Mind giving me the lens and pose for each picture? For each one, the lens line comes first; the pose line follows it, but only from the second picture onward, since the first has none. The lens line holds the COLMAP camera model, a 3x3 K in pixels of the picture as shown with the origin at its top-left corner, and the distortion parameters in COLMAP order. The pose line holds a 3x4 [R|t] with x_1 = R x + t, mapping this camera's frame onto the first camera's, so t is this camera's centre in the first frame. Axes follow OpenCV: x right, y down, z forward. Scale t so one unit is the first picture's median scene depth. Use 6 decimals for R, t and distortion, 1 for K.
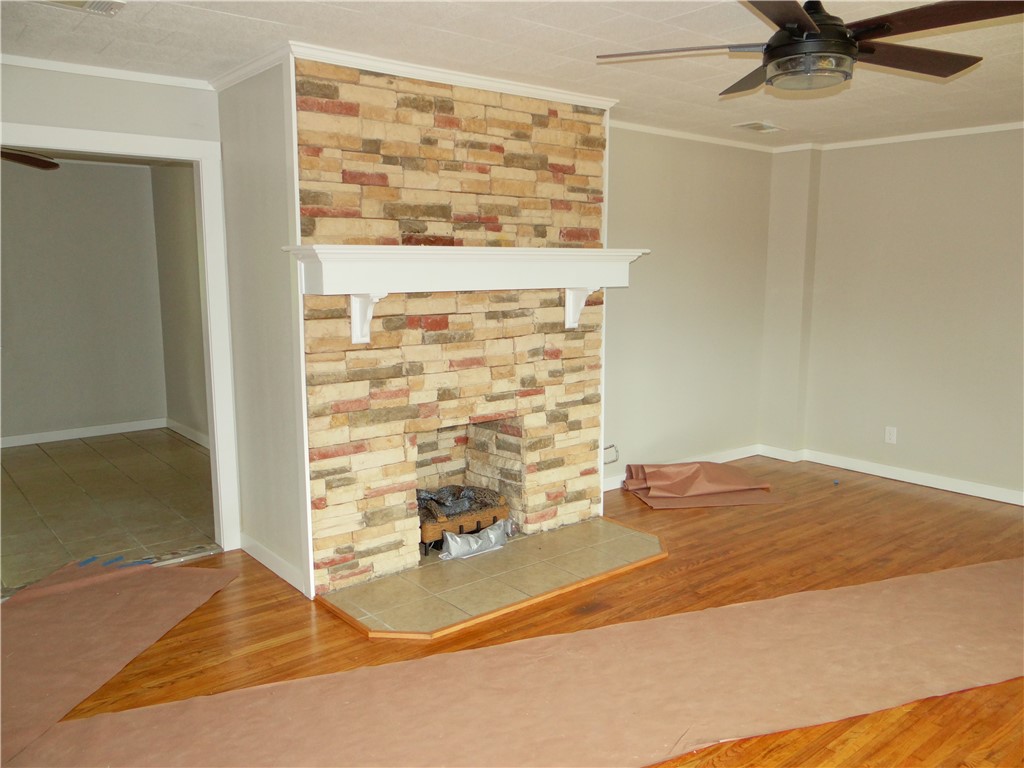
lens RADIAL K [[813.9, 0, 512.4], [0, 813.9, 384.3], [0, 0, 1]] dist [0.008633, 0.004234]
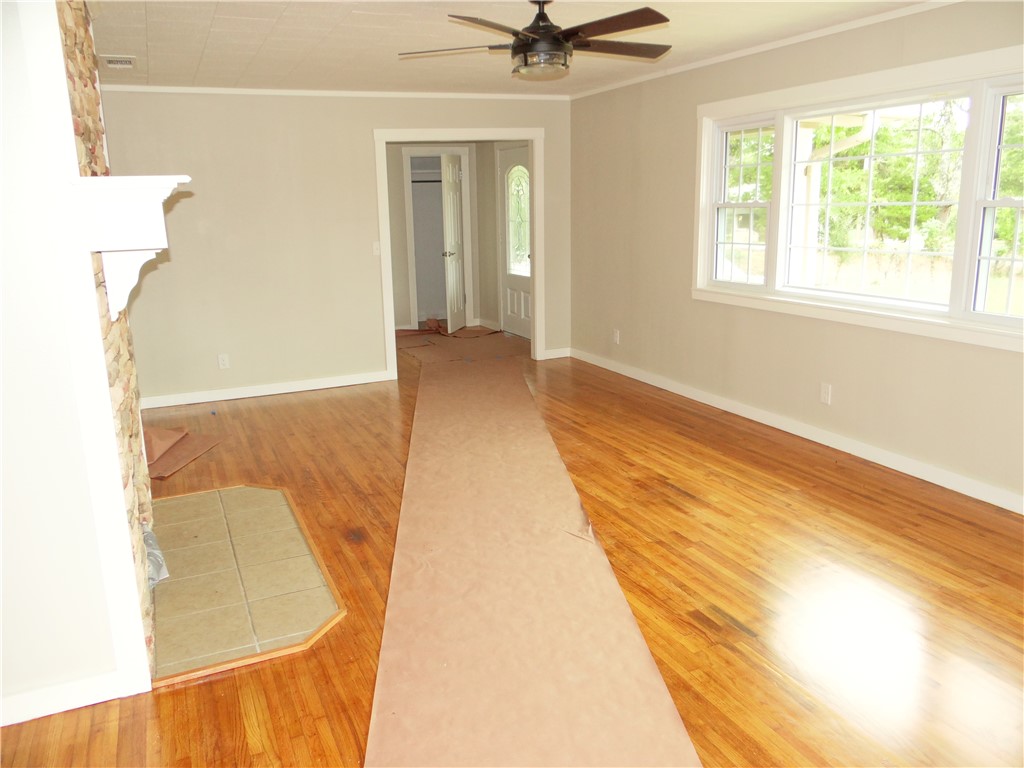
lens RADIAL K [[813.9, 0, 511.6], [0, 813.9, 384.0], [0, 0, 1]] dist [0.008633, 0.004234]
pose [[0.275760, -0.224008, 0.934760, -0.709643], [0.171965, 0.968274, 0.181309, -0.063070], [-0.945719, 0.110748, 0.305533, 0.422297]]
